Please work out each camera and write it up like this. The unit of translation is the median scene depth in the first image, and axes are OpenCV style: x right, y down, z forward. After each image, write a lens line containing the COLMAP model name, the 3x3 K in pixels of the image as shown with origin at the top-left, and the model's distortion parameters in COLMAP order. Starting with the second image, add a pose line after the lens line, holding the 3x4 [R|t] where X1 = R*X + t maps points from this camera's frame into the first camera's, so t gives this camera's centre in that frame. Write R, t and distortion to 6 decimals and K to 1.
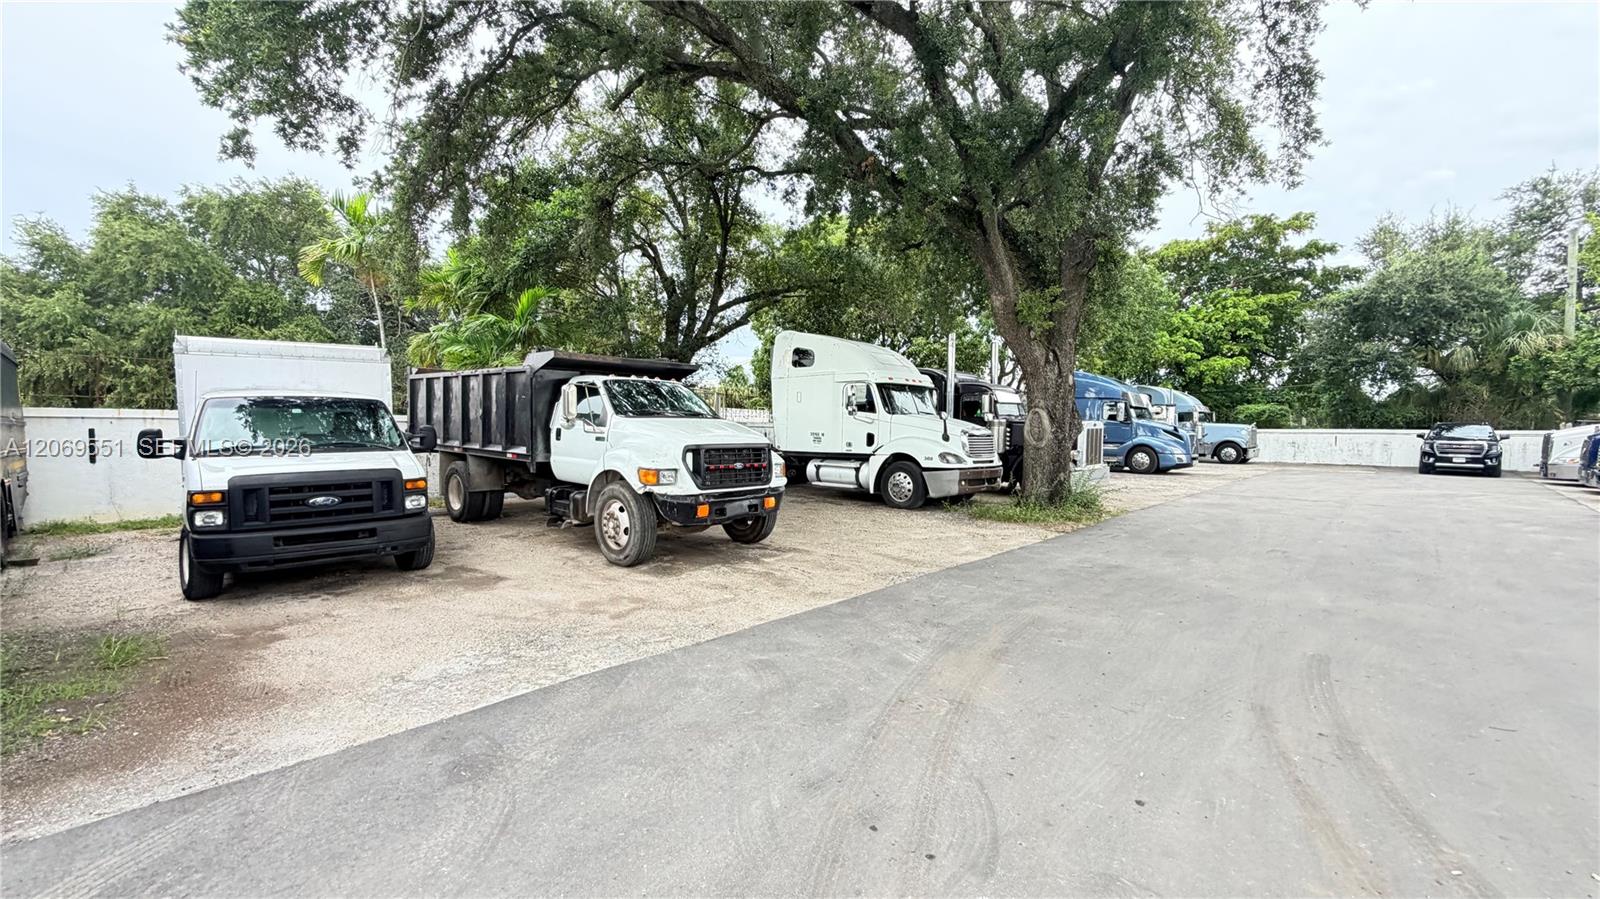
lens RADIAL K [[635.1, 0, 795.7], [0, 635.1, 453.0], [0, 0, 1]] dist [-0.000280, -0.000011]
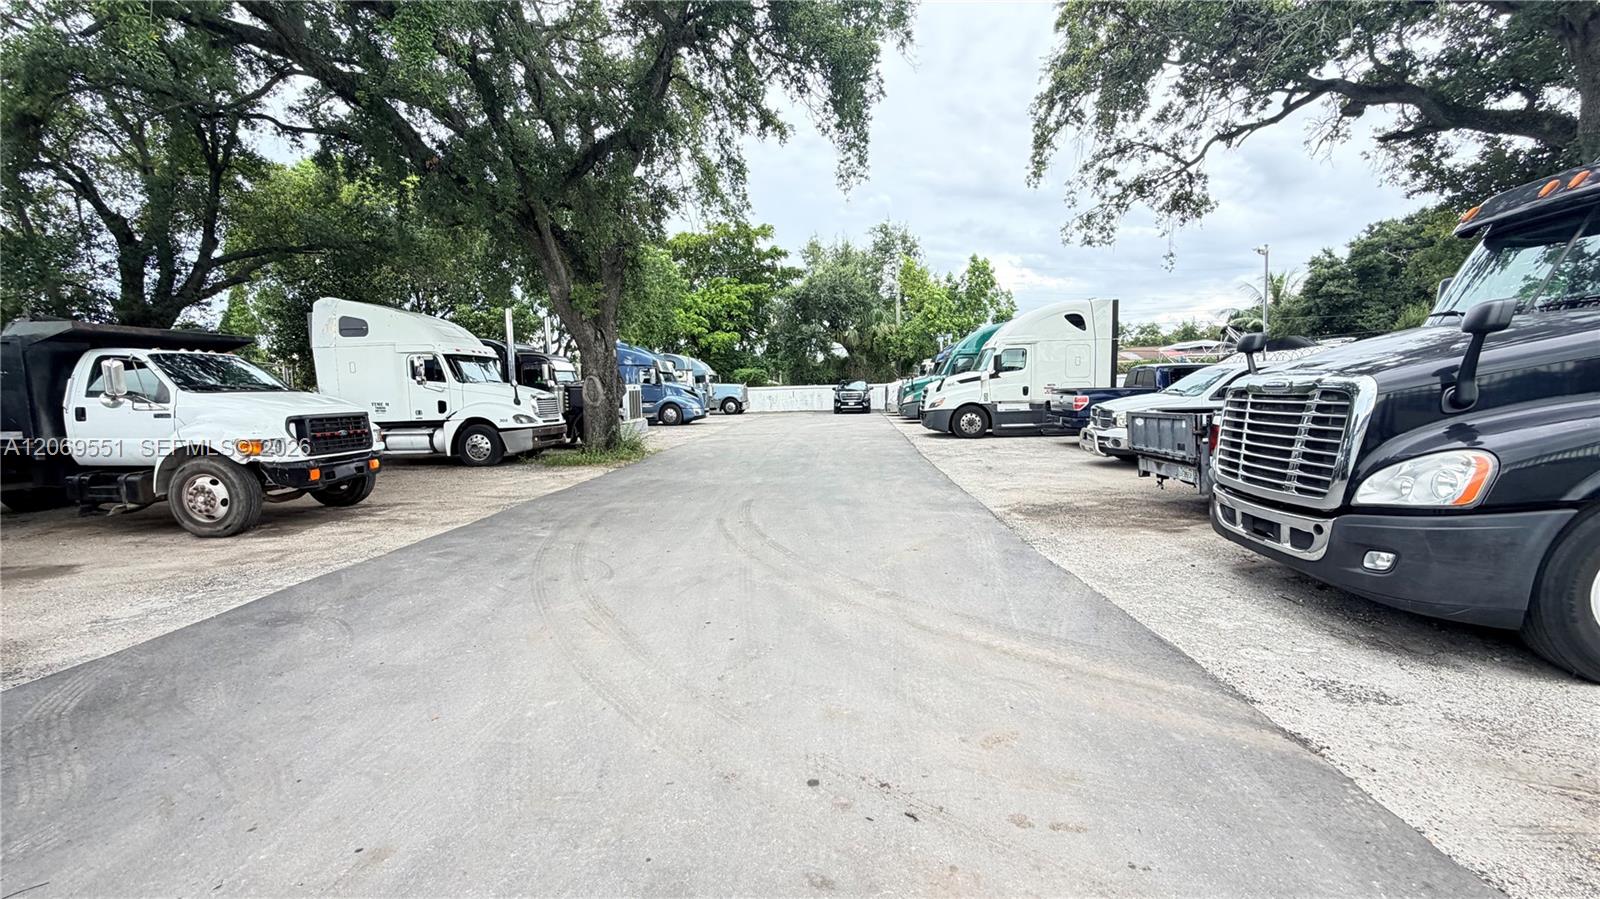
lens RADIAL K [[635.1, 0, 795.7], [0, 635.1, 453.0], [0, 0, 1]] dist [-0.000280, -0.000011]
pose [[0.771092, -0.091947, 0.630050, -0.102341], [0.056831, 0.995508, 0.075728, 0.009074], [-0.634183, -0.022587, 0.772853, -0.209366]]
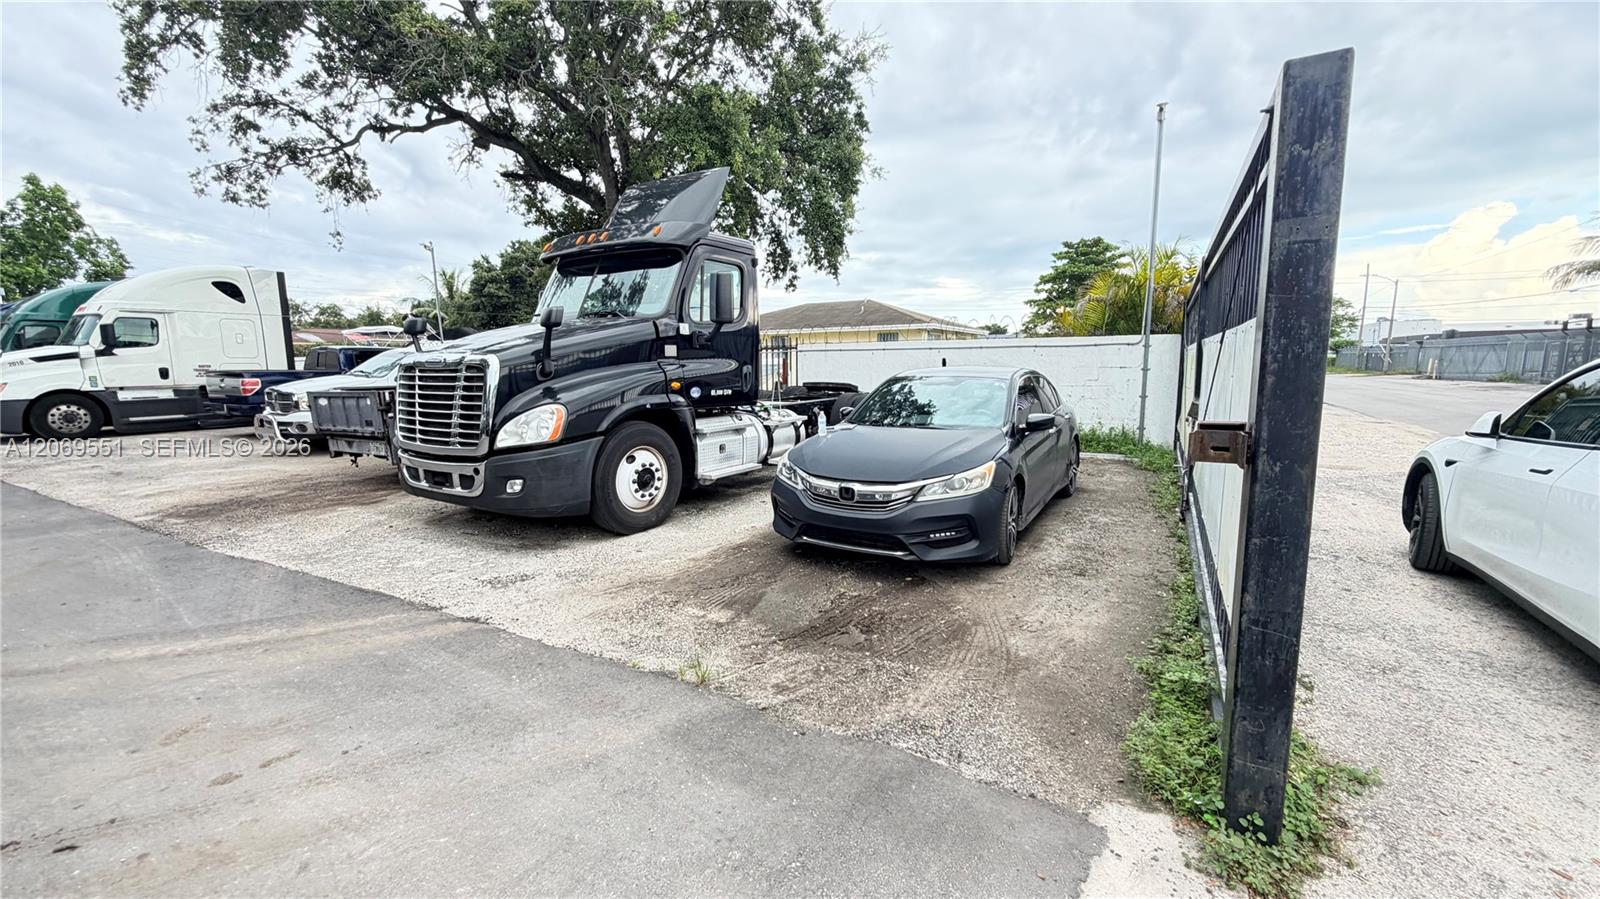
lens RADIAL K [[635.1, 0, 795.7], [0, 635.1, 453.0], [0, 0, 1]] dist [-0.000280, -0.000011]
pose [[-0.241174, -0.143809, 0.959768, -0.204522], [0.043614, 0.986355, 0.158752, 0.026249], [-0.969501, 0.080146, -0.231611, -0.268463]]
